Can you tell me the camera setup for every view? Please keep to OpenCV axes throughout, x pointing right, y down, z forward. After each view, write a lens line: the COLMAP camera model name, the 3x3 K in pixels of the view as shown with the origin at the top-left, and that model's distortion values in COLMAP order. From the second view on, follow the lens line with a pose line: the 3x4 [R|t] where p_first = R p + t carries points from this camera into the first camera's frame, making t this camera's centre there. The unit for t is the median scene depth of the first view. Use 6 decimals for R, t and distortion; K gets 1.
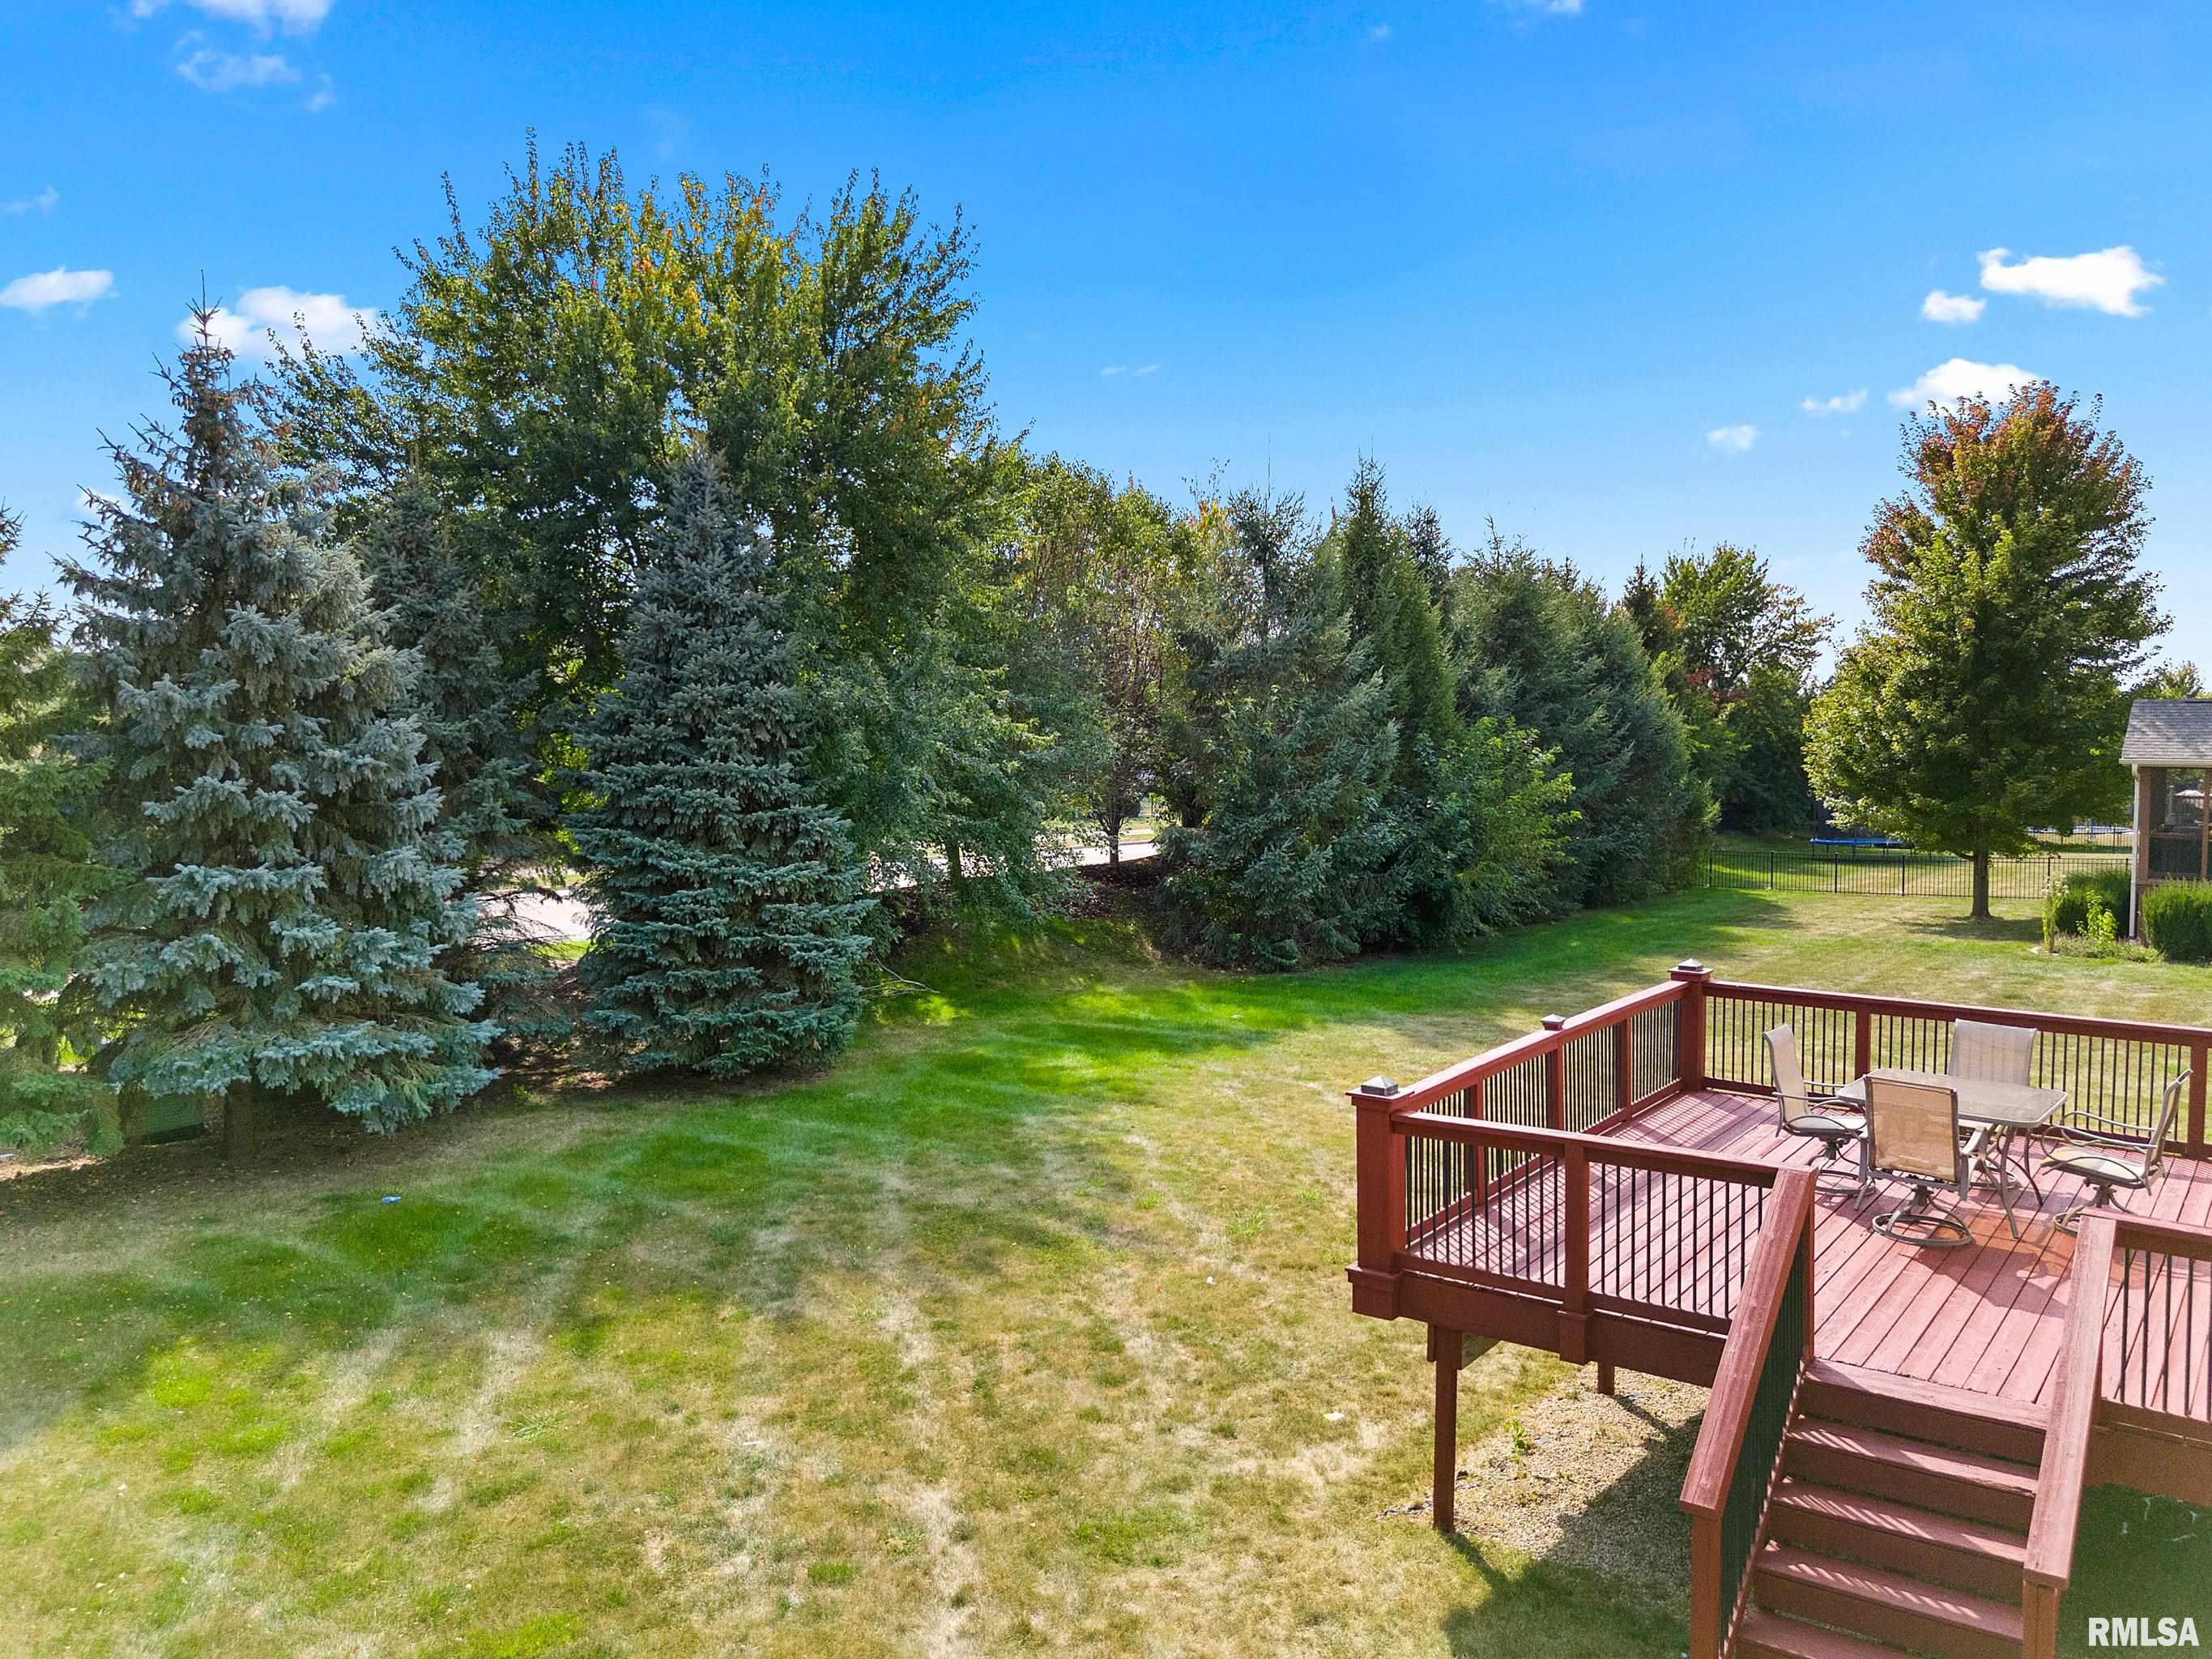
lens RADIAL K [[1654.6, 0, 1099.2], [0, 1654.6, 830.3], [0, 0, 1]] dist [0.103544, -0.099473]
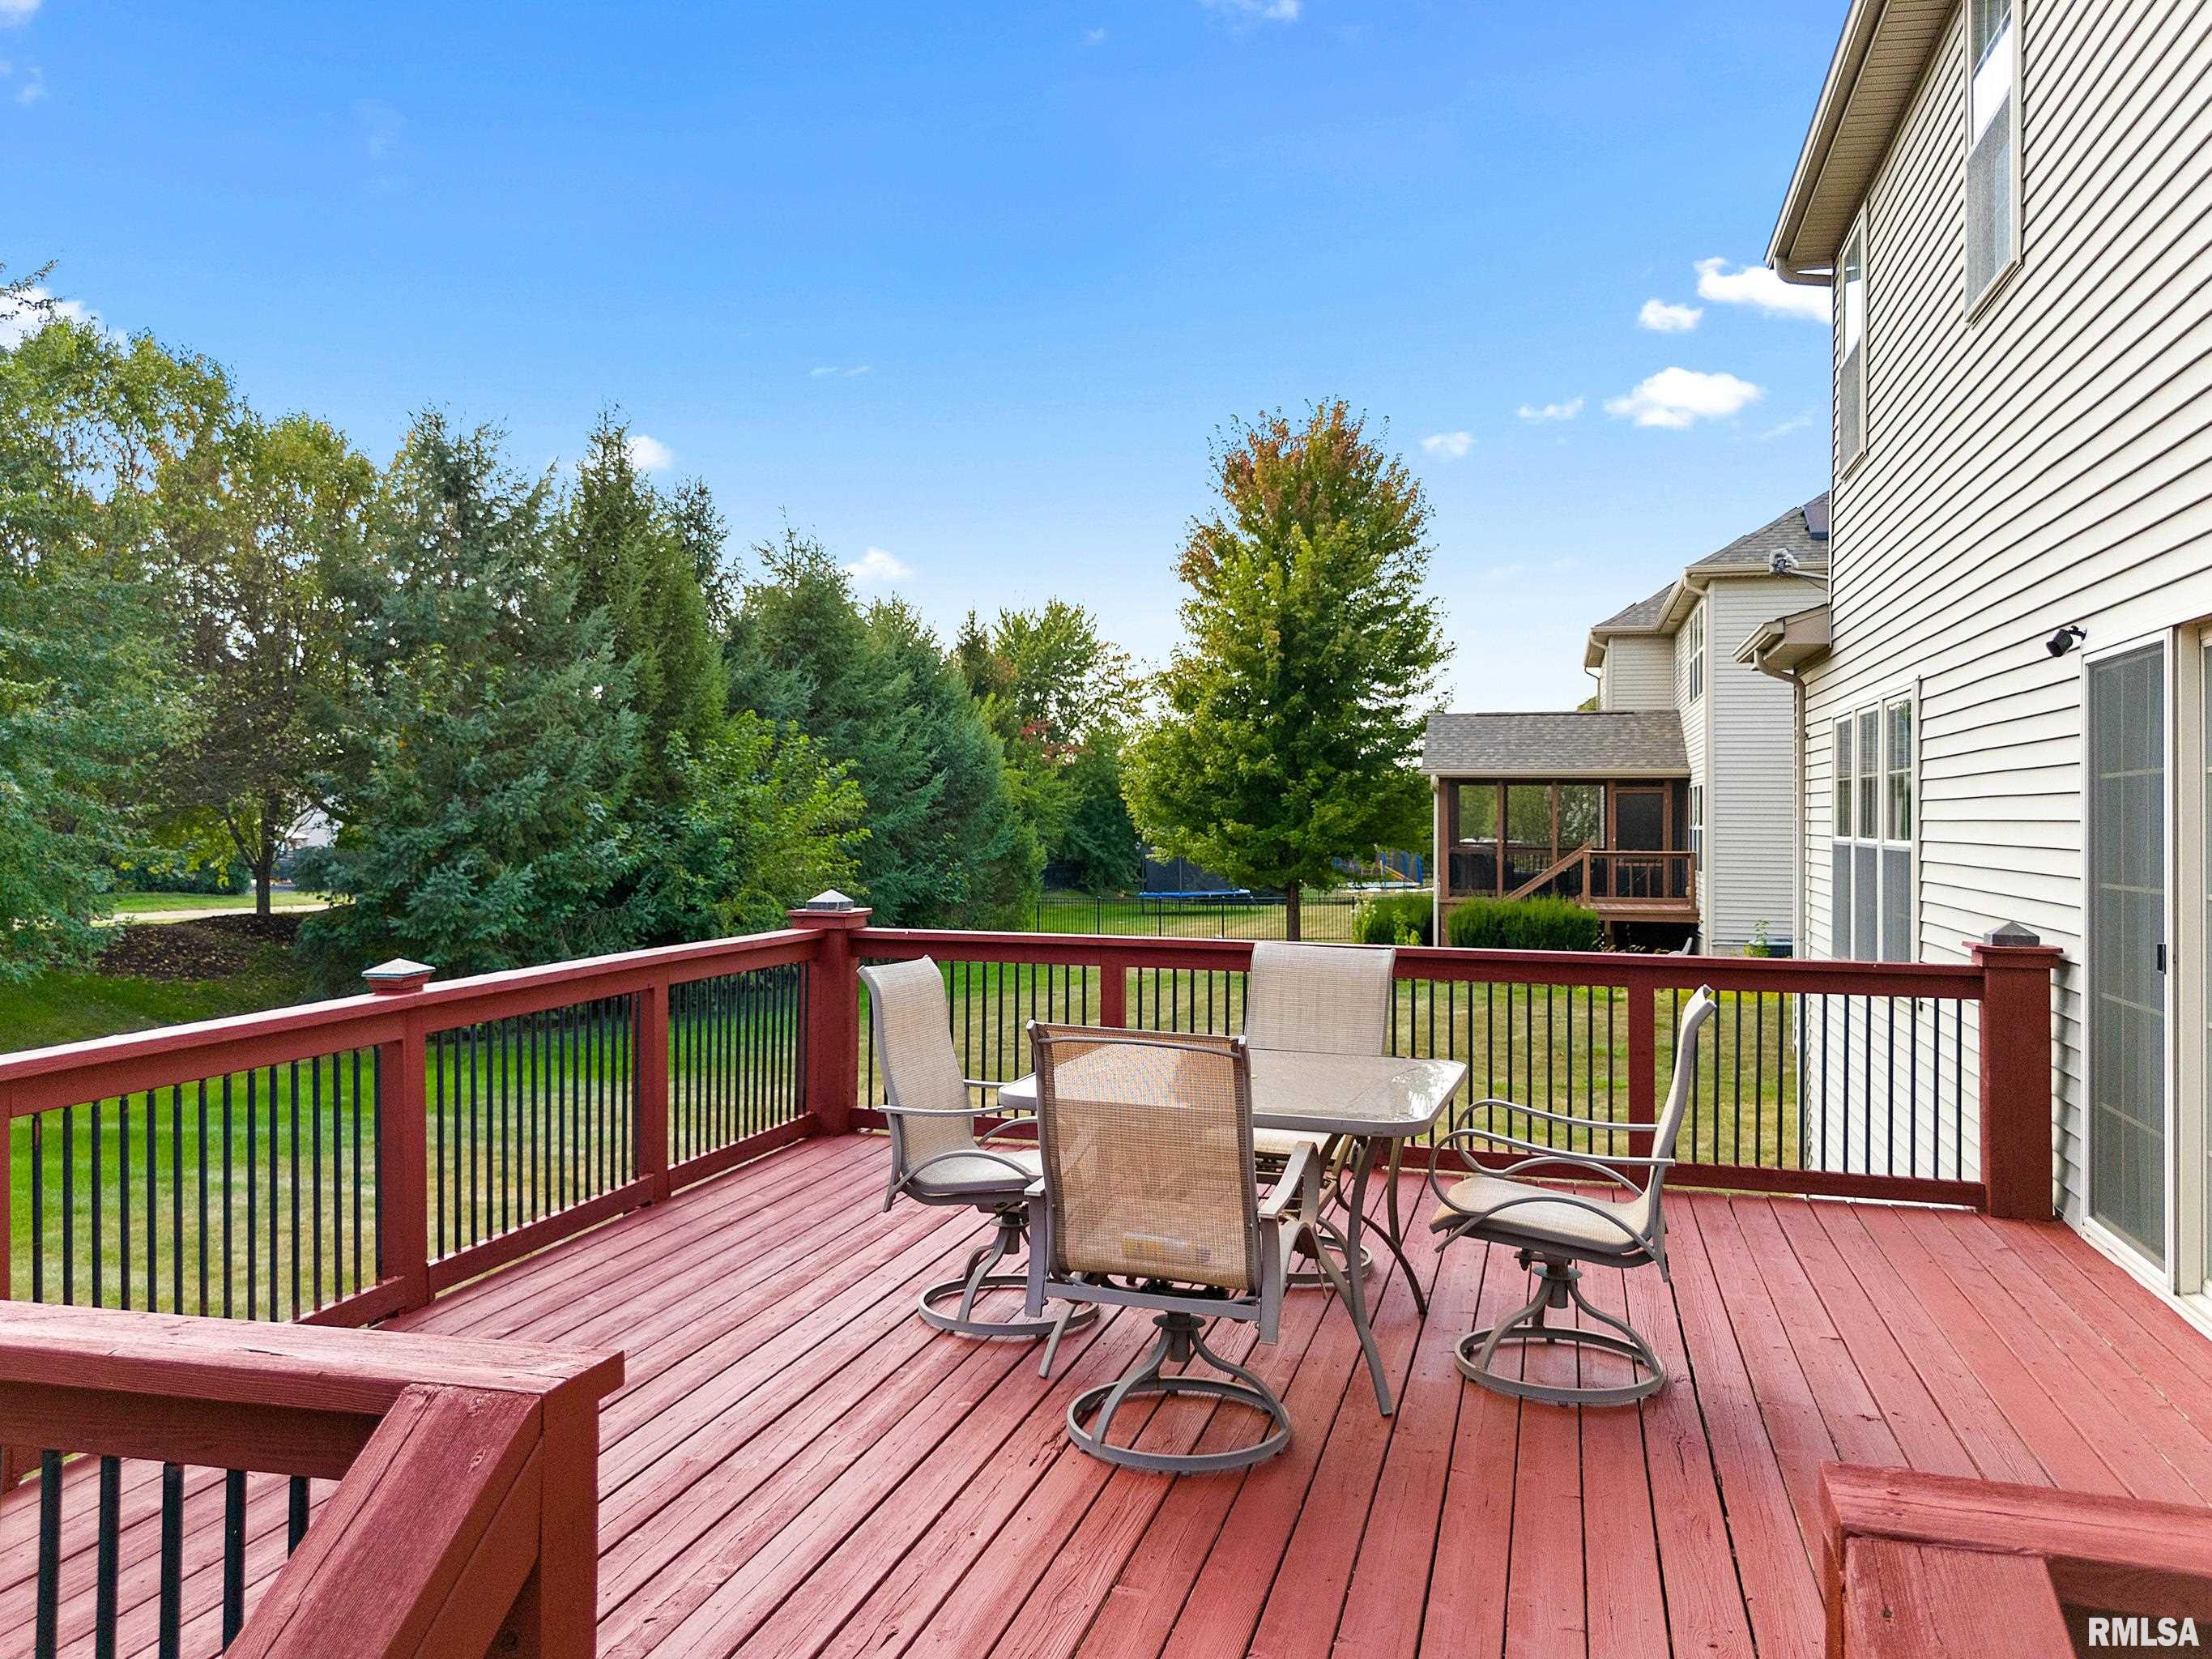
lens RADIAL K [[1612.7, 0, 1100.8], [0, 1612.7, 832.2], [0, 0, 1]] dist [0.087875, -0.087143]
pose [[0.934559, 0.005437, 0.355768, 0.104717], [0.017376, 0.997993, -0.060895, 0.038398], [-0.355385, 0.063092, 0.932588, 0.202034]]
